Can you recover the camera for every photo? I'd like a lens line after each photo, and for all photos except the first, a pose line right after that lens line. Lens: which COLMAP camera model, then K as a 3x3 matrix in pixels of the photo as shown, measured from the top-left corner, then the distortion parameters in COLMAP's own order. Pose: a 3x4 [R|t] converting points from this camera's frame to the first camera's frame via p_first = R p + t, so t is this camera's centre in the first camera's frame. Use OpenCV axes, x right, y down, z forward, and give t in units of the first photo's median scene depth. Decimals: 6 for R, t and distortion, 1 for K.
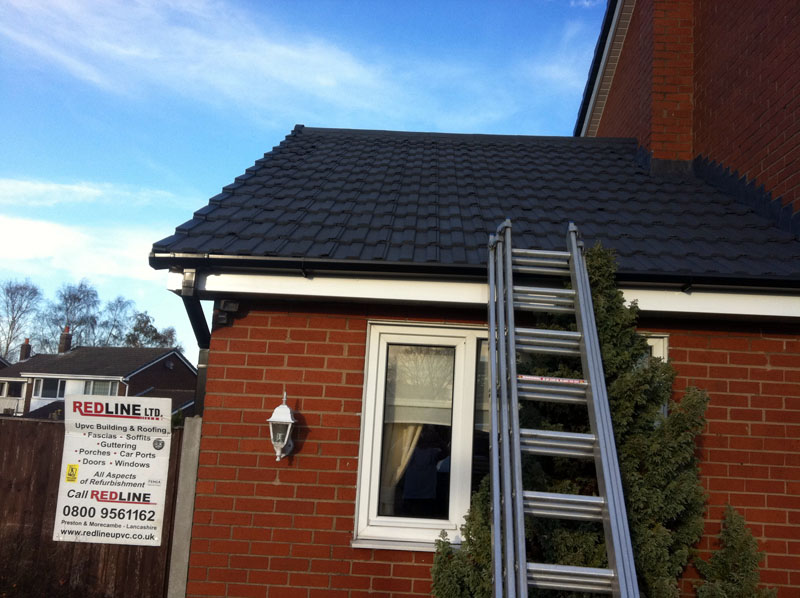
lens RADIAL K [[728.3, 0, 403.8], [0, 728.3, 302.5], [0, 0, 1]] dist [0.070145, -0.124542]
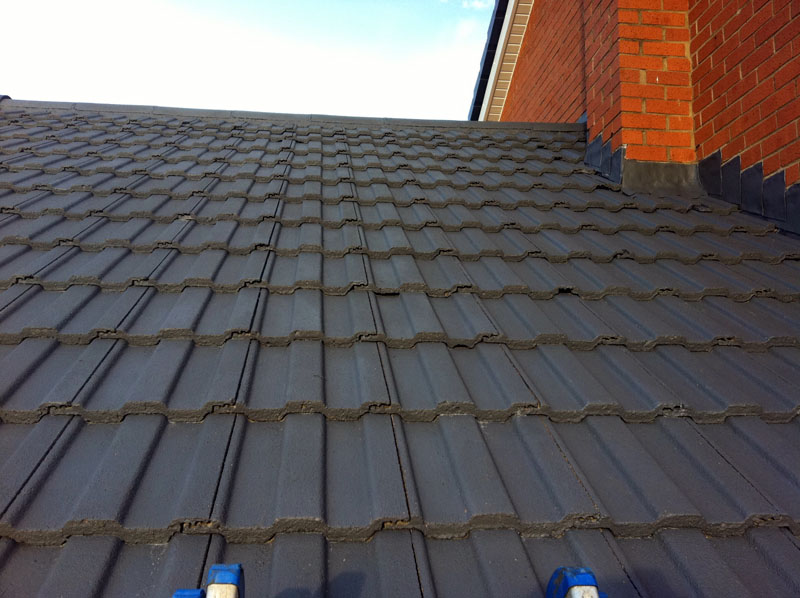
lens RADIAL K [[728.3, 0, 392.6], [0, 728.3, 291.8], [0, 0, 1]] dist [0.070145, -0.124542]
pose [[0.990735, -0.024535, 0.133573, 0.094030], [0.024545, 0.999697, 0.001573, -0.102907], [-0.133571, 0.001720, 0.991038, 0.481944]]
